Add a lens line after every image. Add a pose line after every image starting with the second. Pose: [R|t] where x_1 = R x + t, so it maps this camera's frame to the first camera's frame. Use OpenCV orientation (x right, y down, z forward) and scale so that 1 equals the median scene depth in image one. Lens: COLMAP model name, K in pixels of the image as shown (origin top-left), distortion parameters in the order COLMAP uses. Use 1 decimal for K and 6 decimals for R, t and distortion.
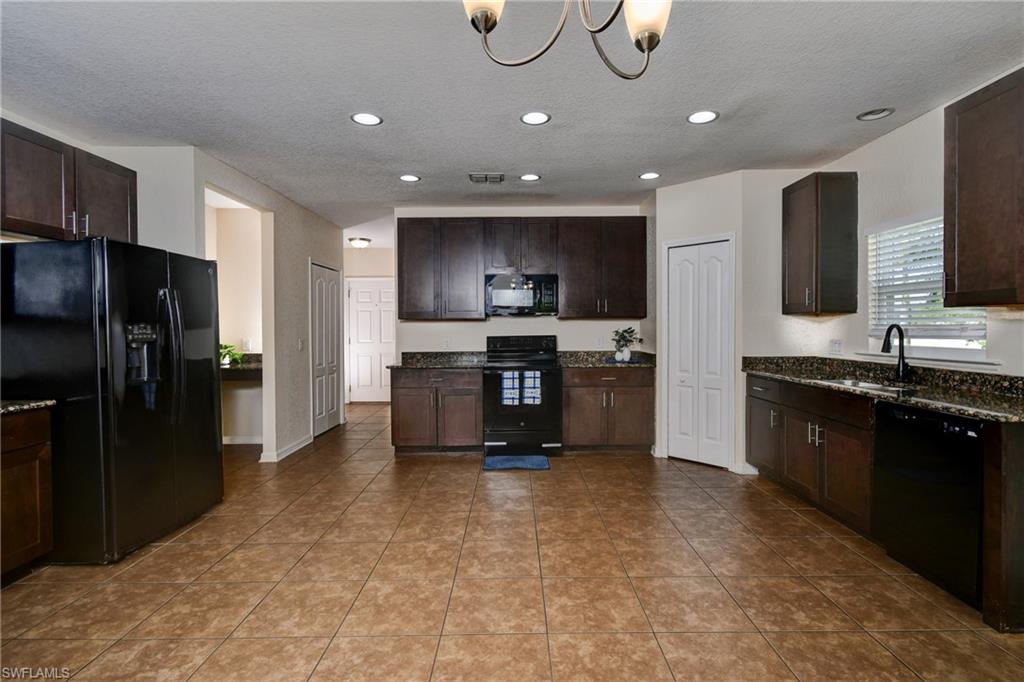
lens RADIAL K [[459.7, 0, 512.2], [0, 459.7, 344.3], [0, 0, 1]] dist [0.004630, 0.000359]
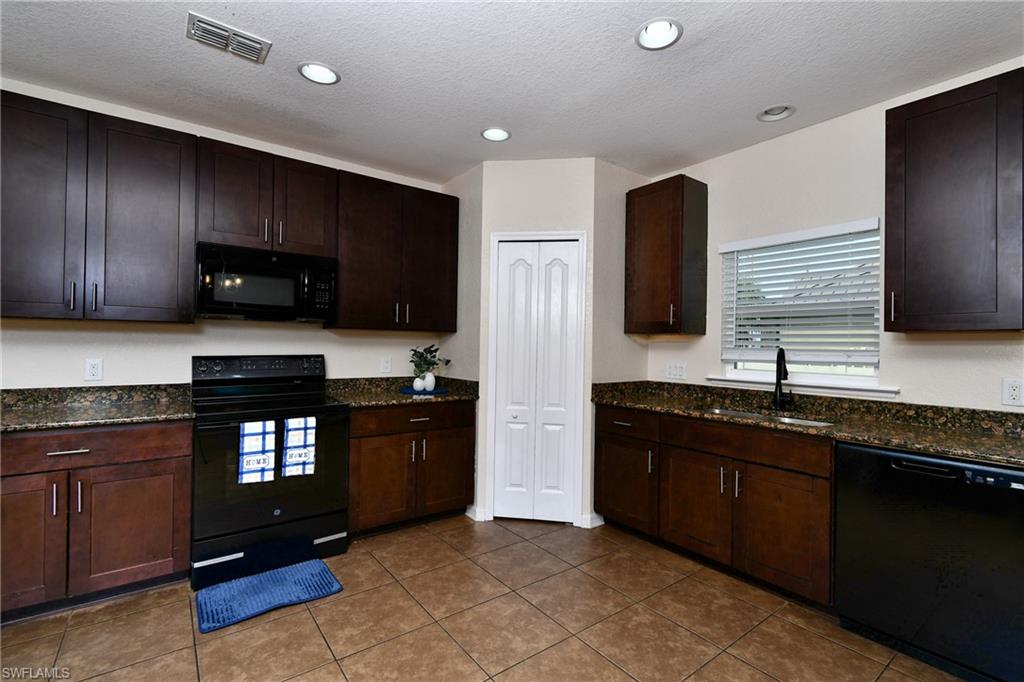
lens RADIAL K [[459.7, 0, 512.2], [0, 459.7, 344.3], [0, 0, 1]] dist [0.004630, 0.000359]
pose [[0.800683, 0.018341, 0.598807, -0.091638], [0.002021, 0.999443, -0.033315, -0.013884], [-0.599085, 0.027885, 0.800200, 0.375991]]
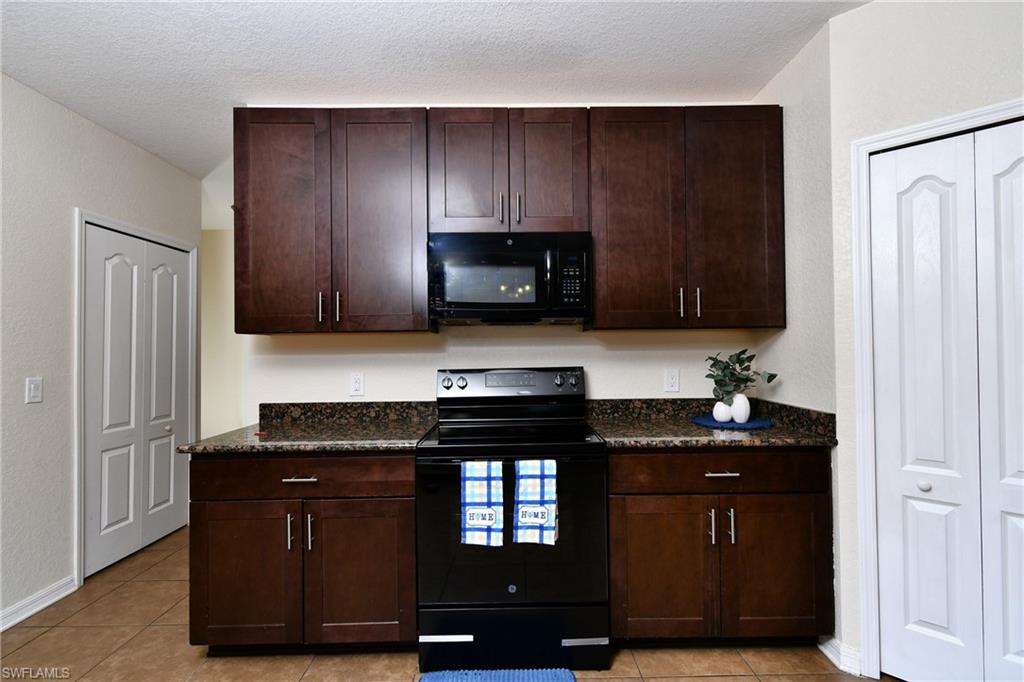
lens RADIAL K [[494.3, 0, 512.7], [0, 494.3, 338.7], [0, 0, 1]] dist [0.006315, 0.000332]
pose [[0.999877, -0.004892, 0.014877, 0.017164], [0.005744, 0.998311, -0.057820, -0.022106], [-0.014569, 0.057898, 0.998216, 0.563568]]
